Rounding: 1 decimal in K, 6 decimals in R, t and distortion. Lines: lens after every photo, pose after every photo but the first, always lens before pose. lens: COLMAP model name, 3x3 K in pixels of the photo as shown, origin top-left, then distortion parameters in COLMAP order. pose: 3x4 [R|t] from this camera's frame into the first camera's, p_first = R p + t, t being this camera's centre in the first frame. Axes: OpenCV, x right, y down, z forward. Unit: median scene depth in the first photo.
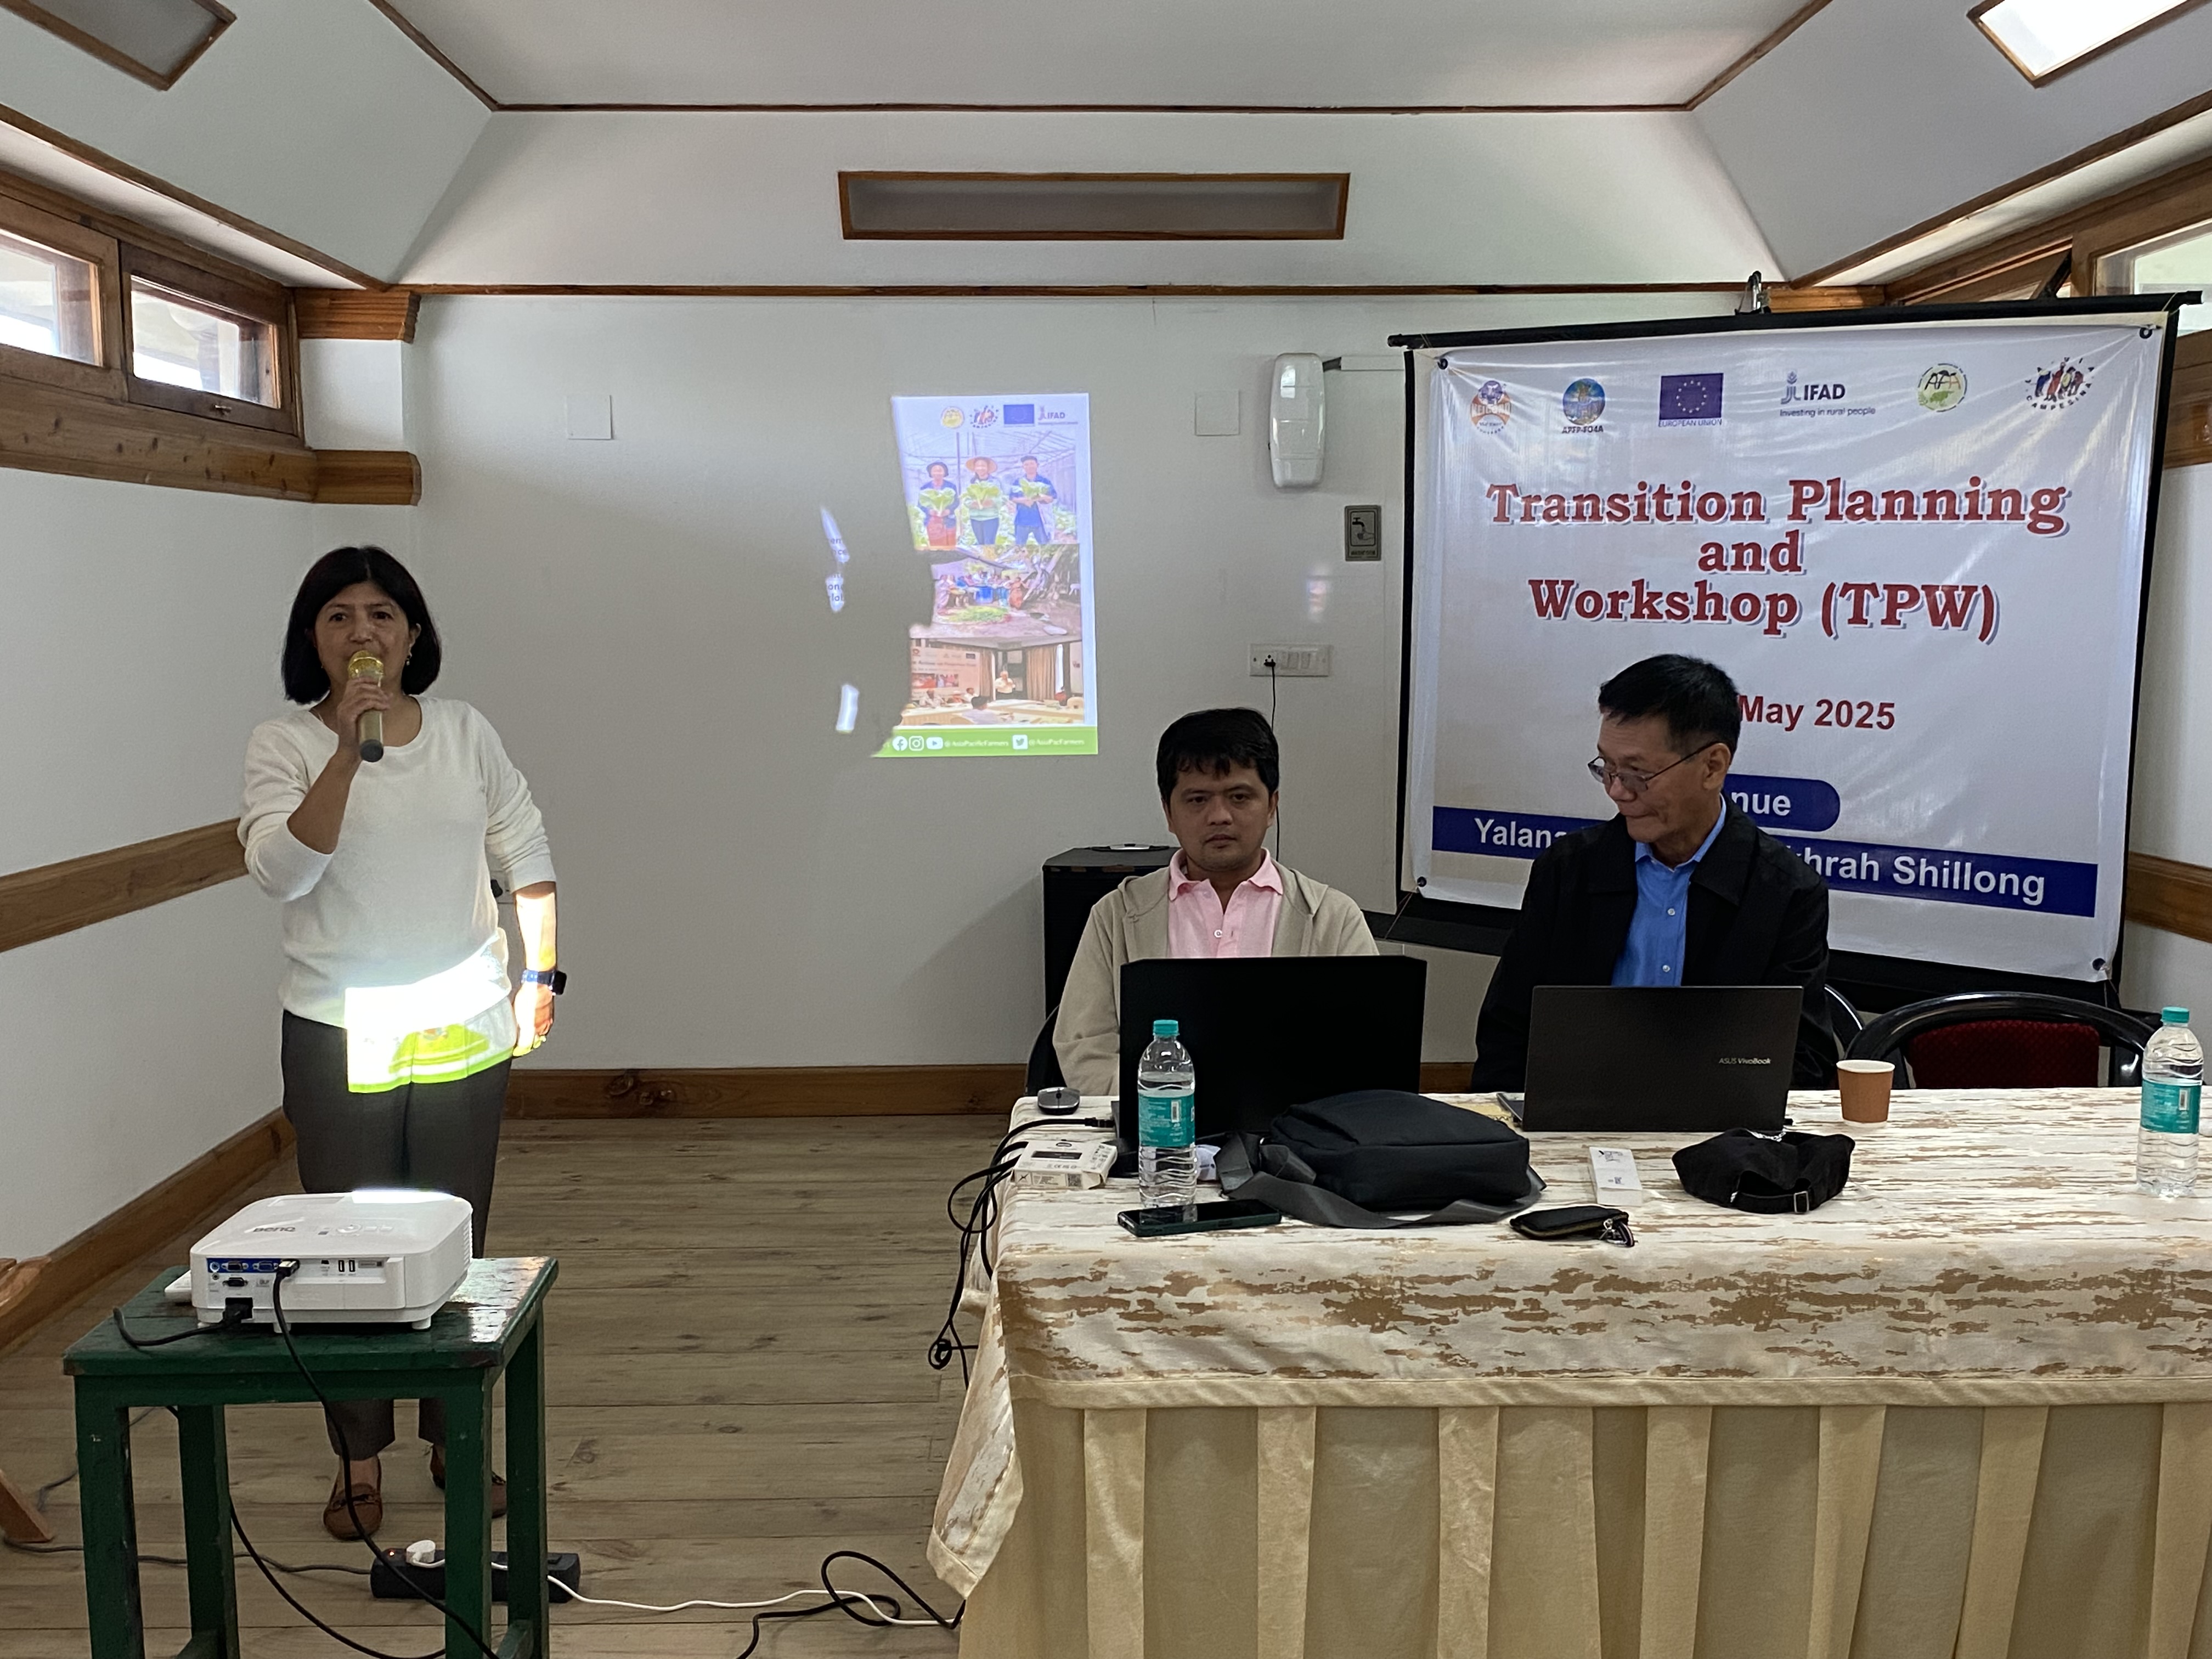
lens RADIAL K [[2408.5, 0, 1114.1], [0, 2408.5, 829.1], [0, 0, 1]] dist [0.042732, 0.000000]
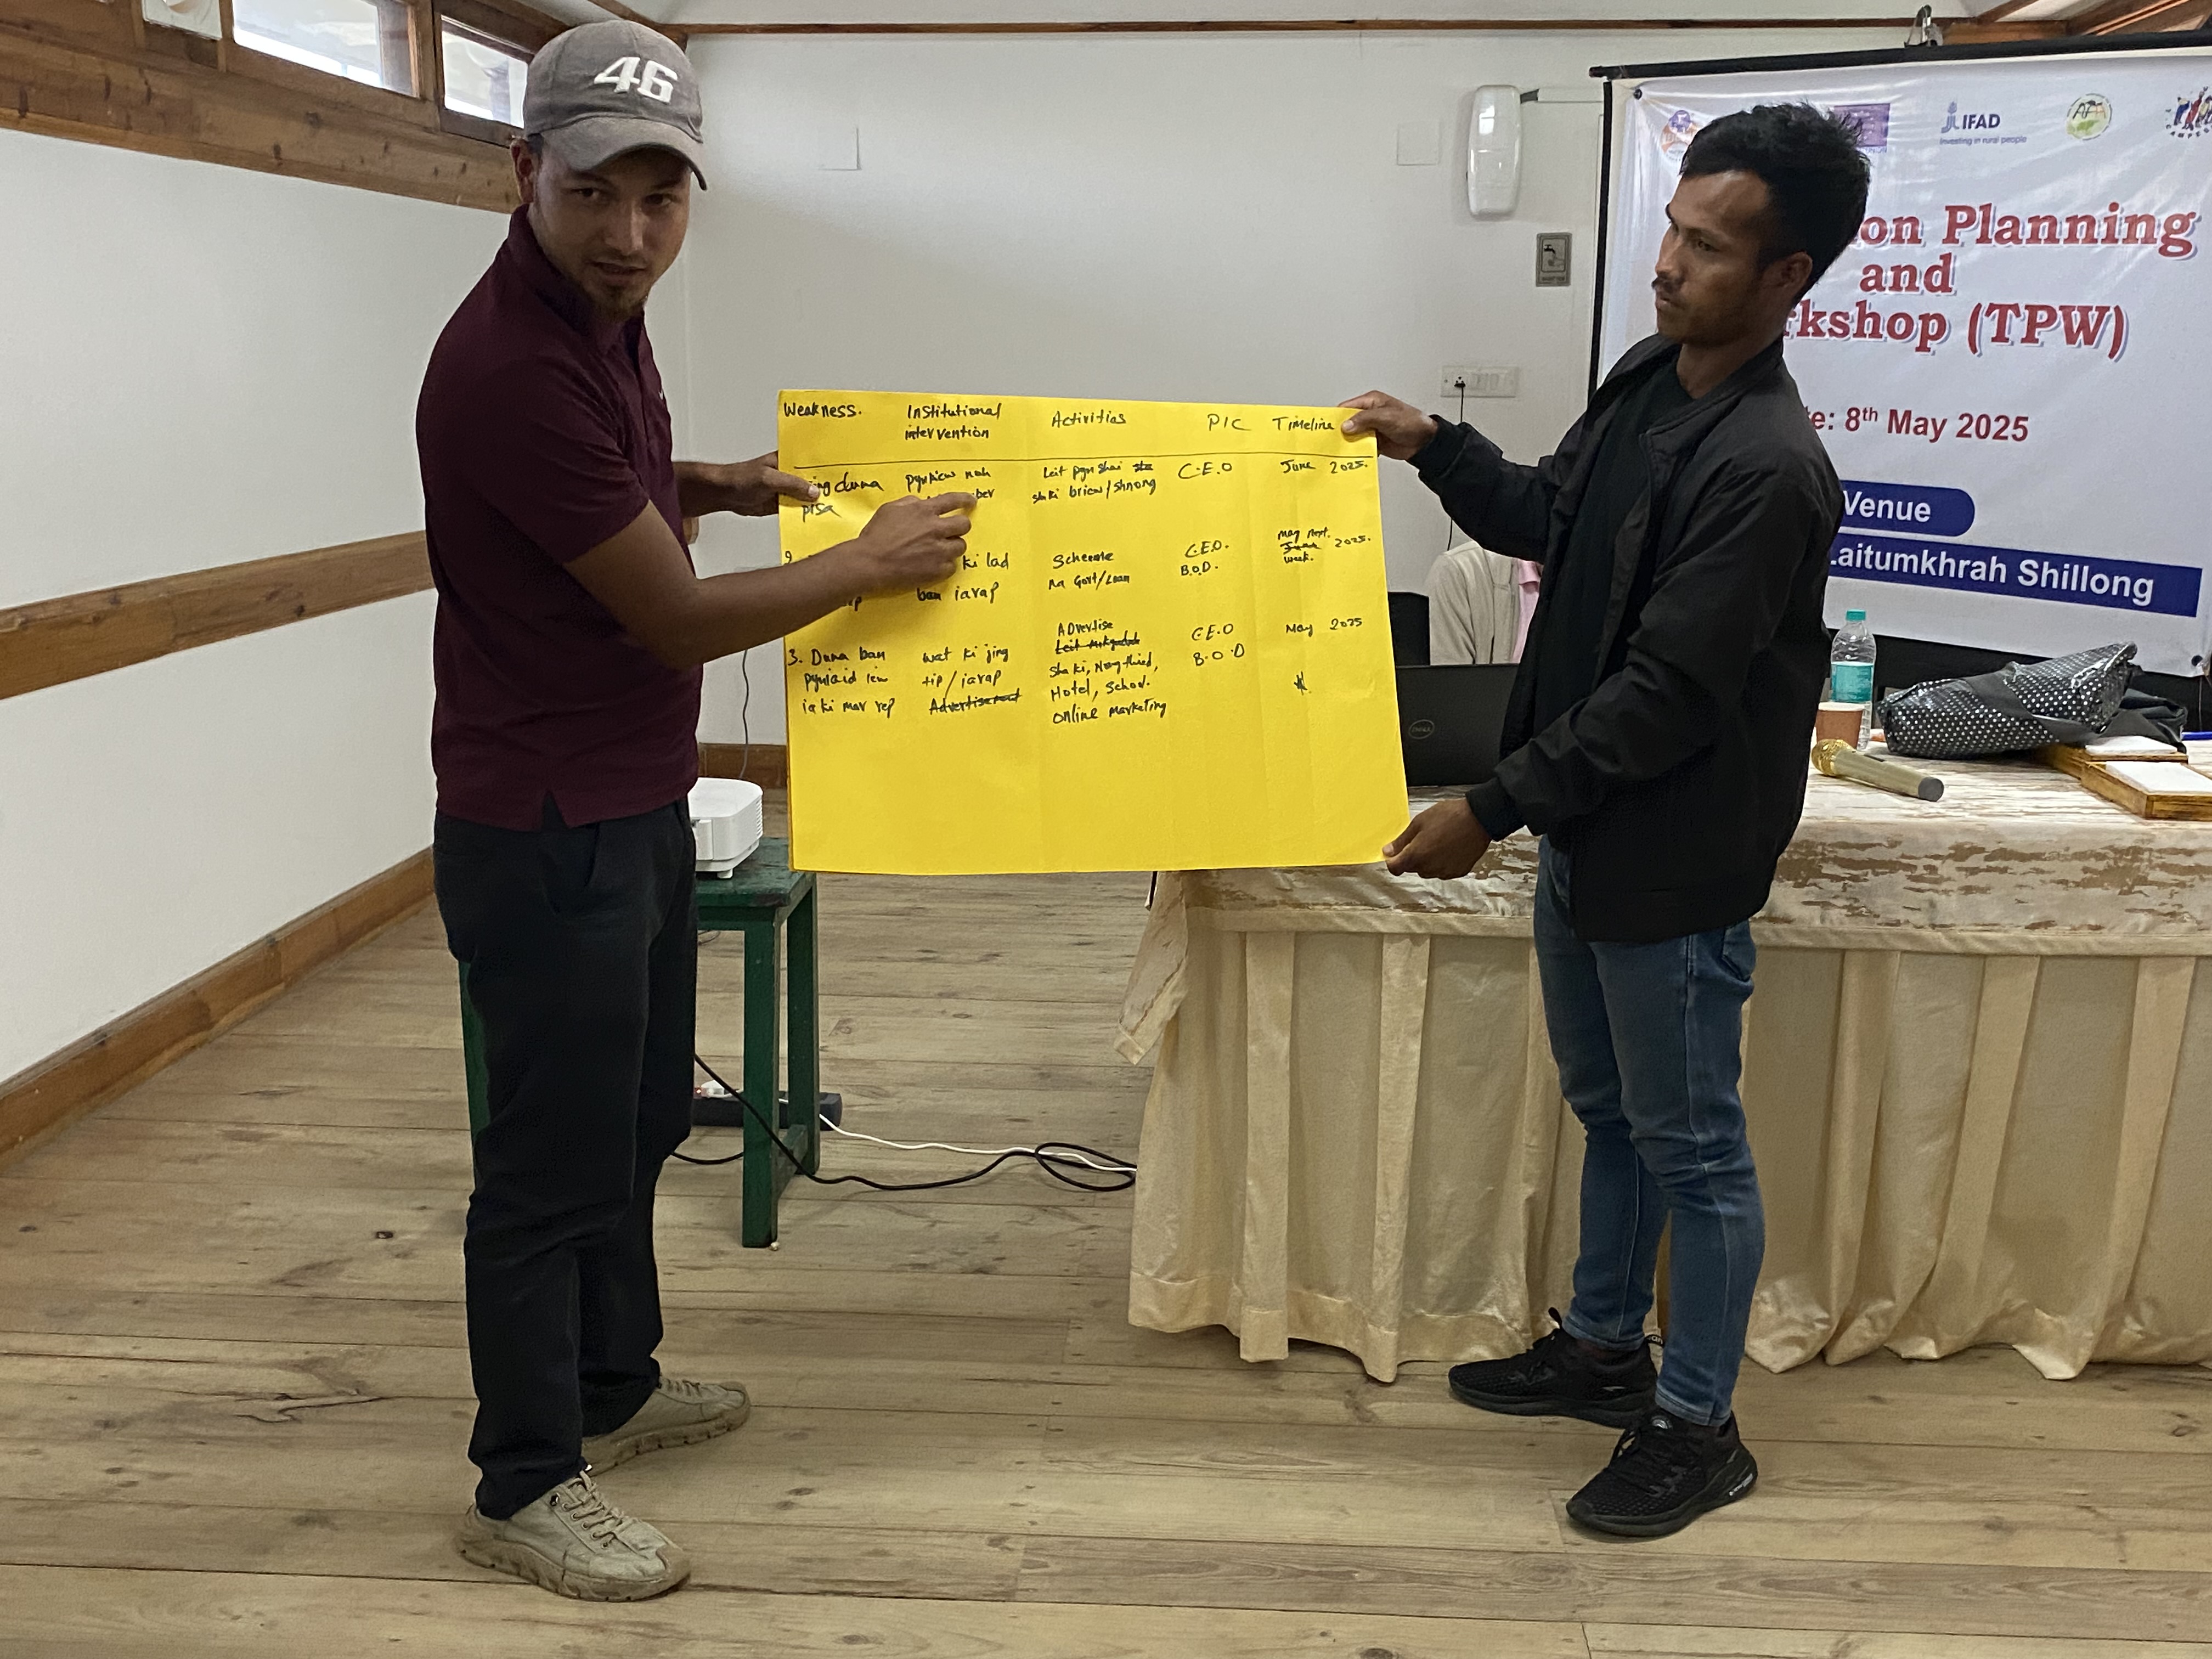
lens RADIAL K [[2346.8, 0, 1155.0], [0, 2346.8, 869.2], [0, 0, 1]] dist [-0.004926, 0.000000]
pose [[0.996964, 0.025262, -0.073646, 0.014014], [-0.016240, 0.992564, 0.120632, 0.029032], [0.076145, -0.119070, 0.989962, -0.095814]]
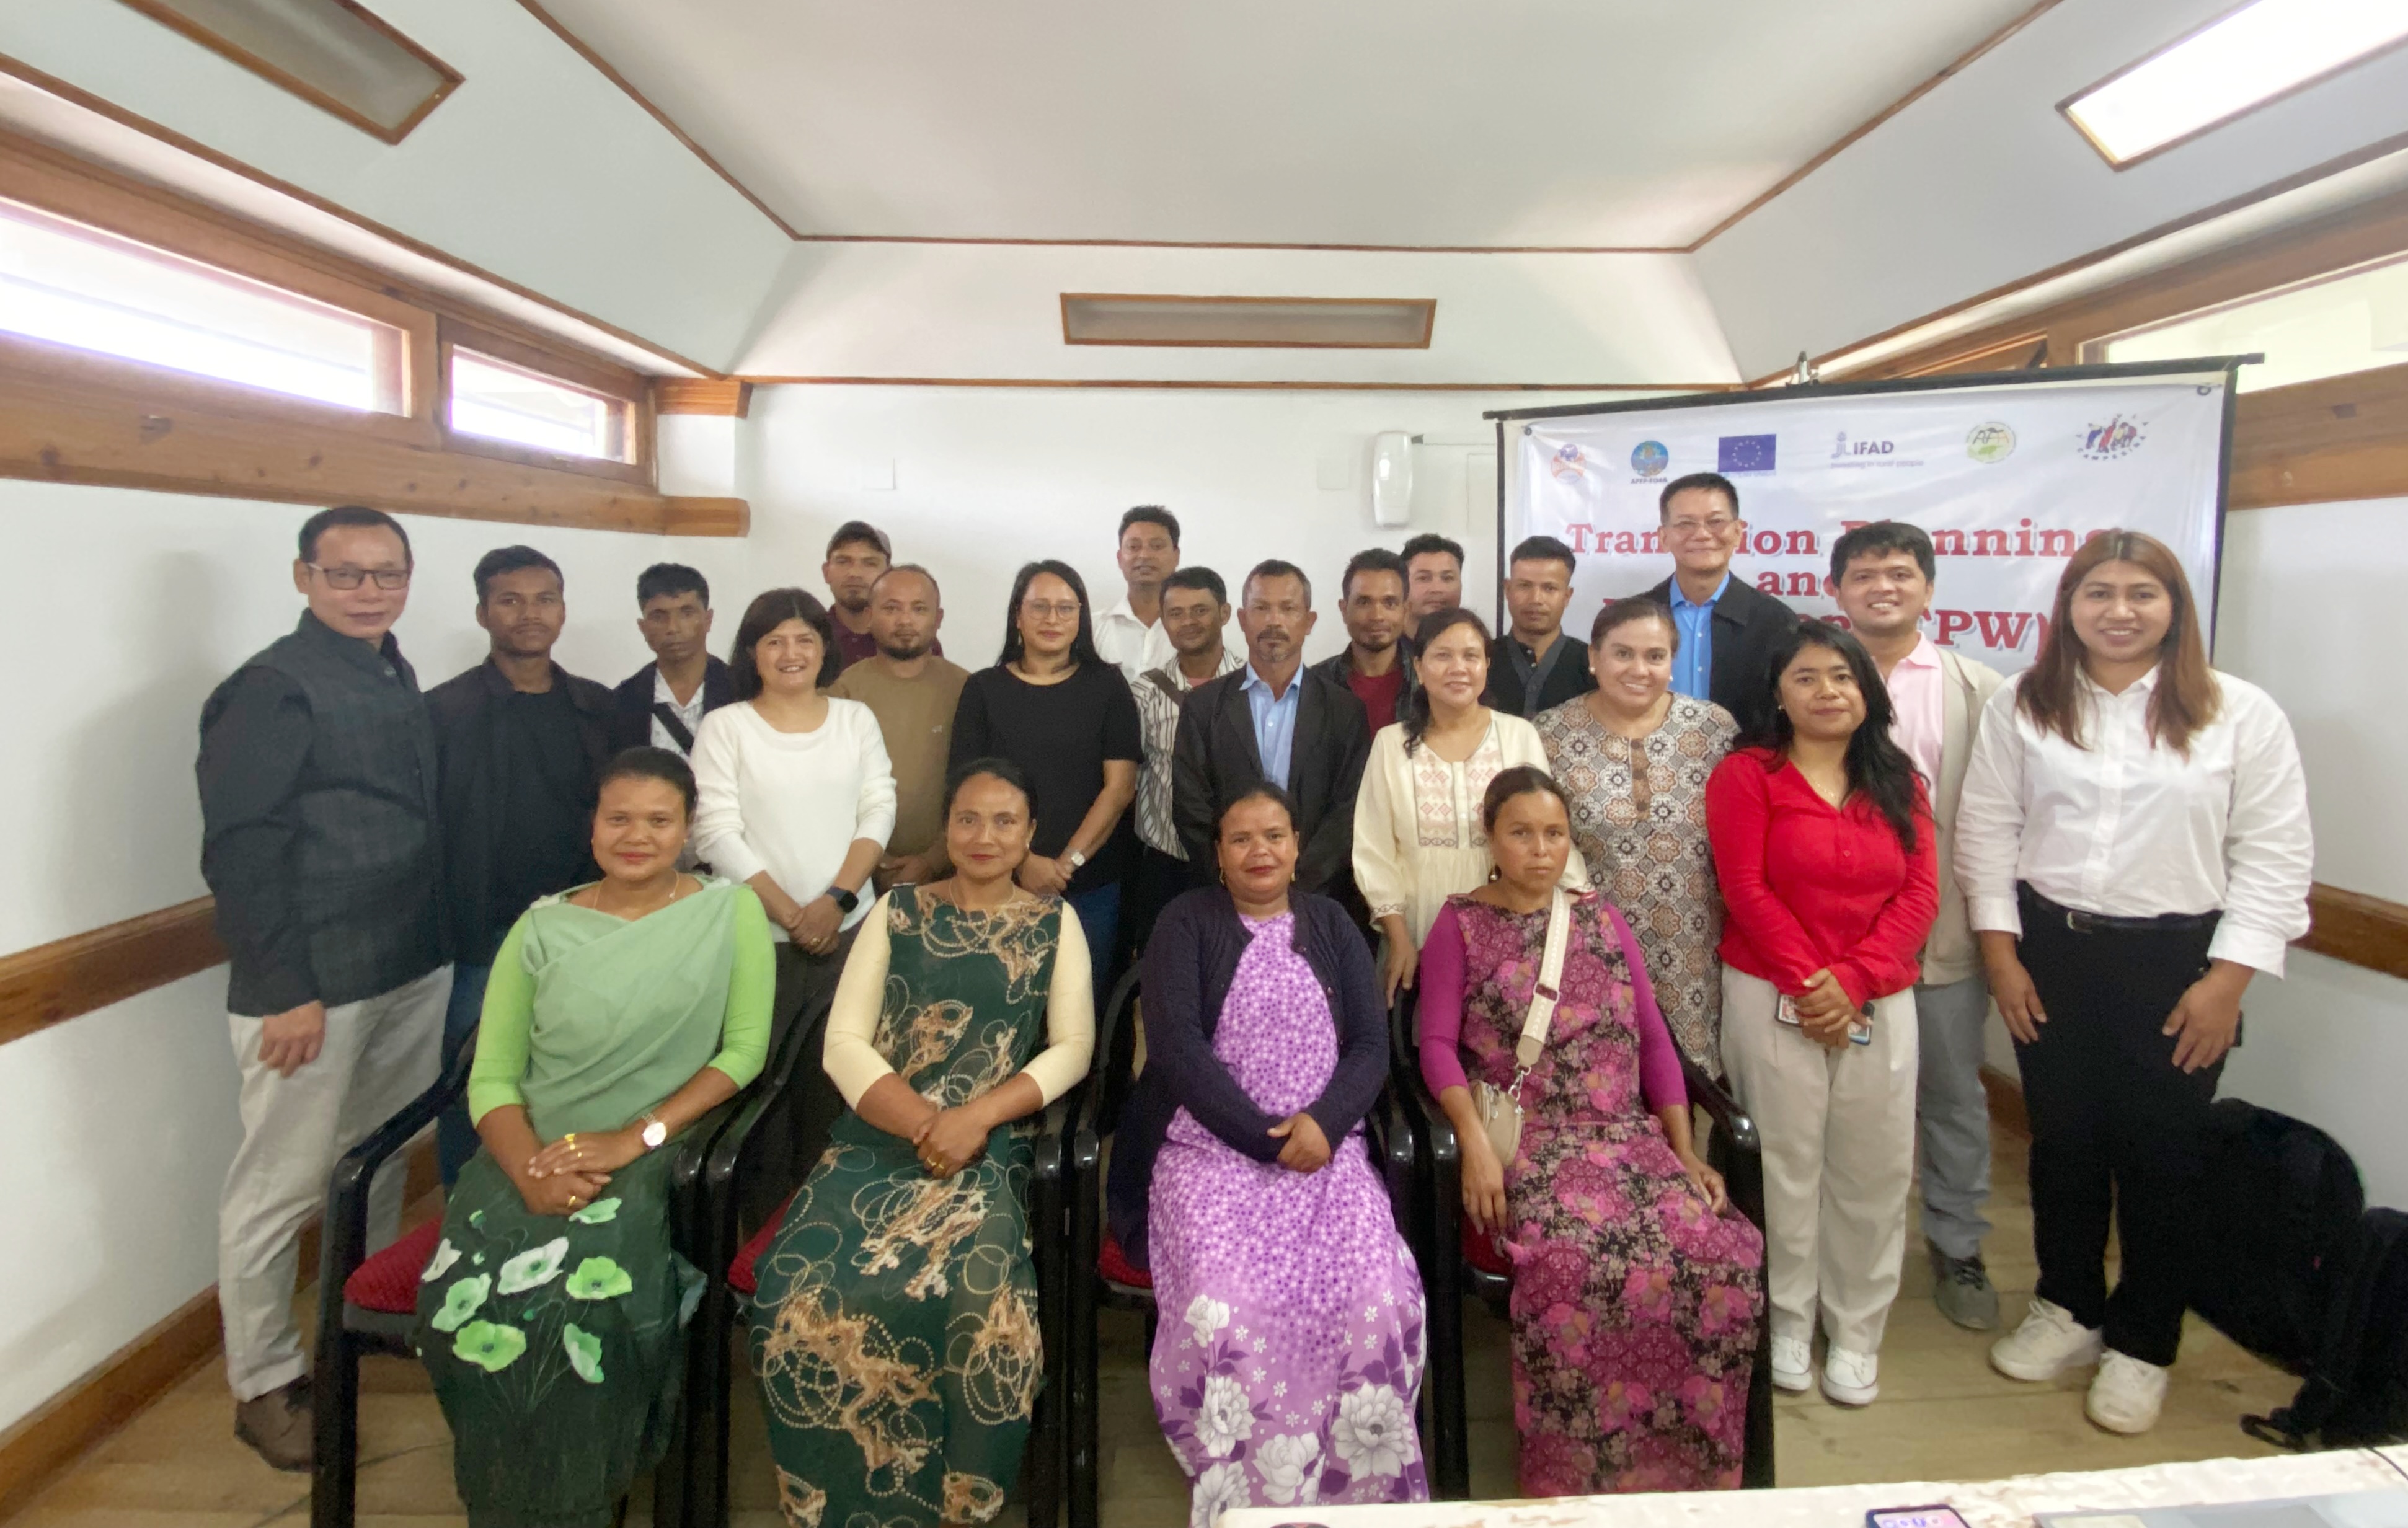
lens RADIAL K [[1177.3, 0, 1240.2], [0, 1177.3, 601.2], [0, 0, 1]] dist [0.009325, -0.001345]
pose [[0.999965, 0.005160, 0.006522, -0.020902], [-0.004585, 0.996349, -0.085247, -0.055149], [-0.006938, 0.085214, 0.996339, 0.434390]]
